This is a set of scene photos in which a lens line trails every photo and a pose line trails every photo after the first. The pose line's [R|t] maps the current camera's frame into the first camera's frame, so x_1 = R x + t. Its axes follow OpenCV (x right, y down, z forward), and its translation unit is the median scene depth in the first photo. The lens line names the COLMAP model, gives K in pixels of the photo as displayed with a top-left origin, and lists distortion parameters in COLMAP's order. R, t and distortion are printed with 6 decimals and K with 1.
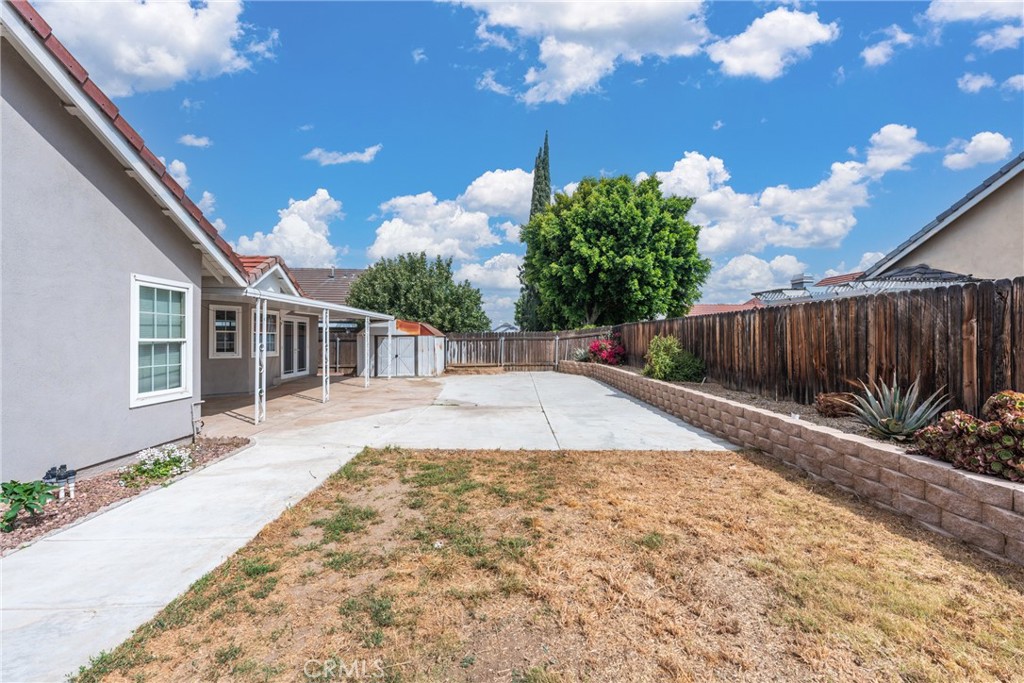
lens RADIAL K [[411.4, 0, 512.0], [0, 411.4, 341.5], [0, 0, 1]] dist [-0.000101, -0.000027]
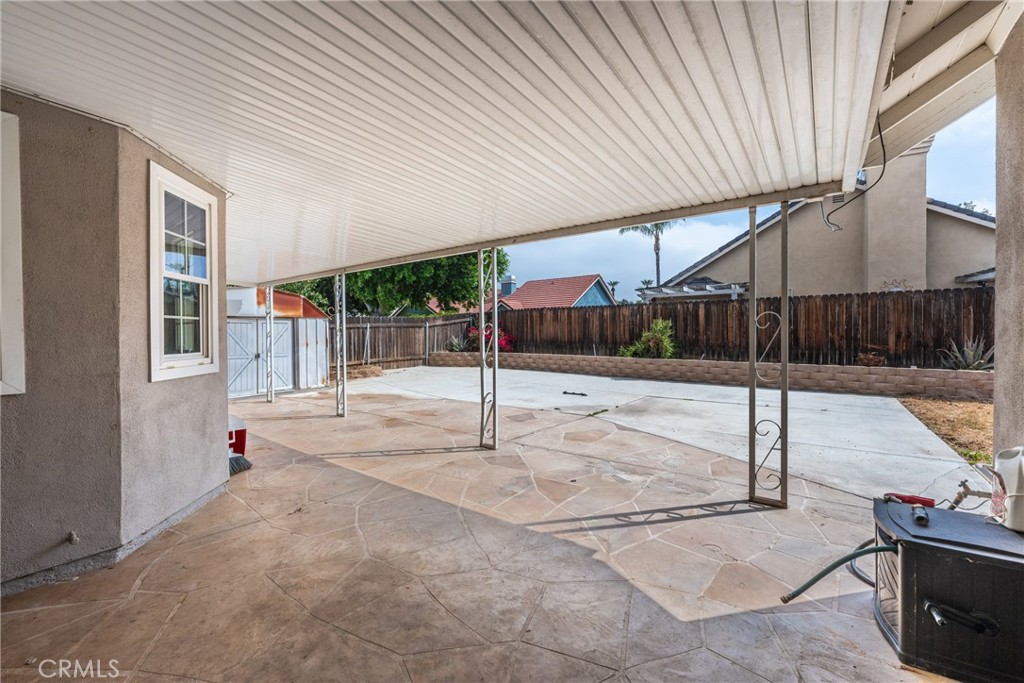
lens RADIAL K [[411.4, 0, 512.0], [0, 411.4, 341.5], [0, 0, 1]] dist [-0.000101, -0.000027]
pose [[0.629433, -0.026579, 0.776600, -0.488349], [0.014963, 0.999644, 0.022085, 0.009871], [-0.776910, -0.002281, 0.629607, 0.410238]]
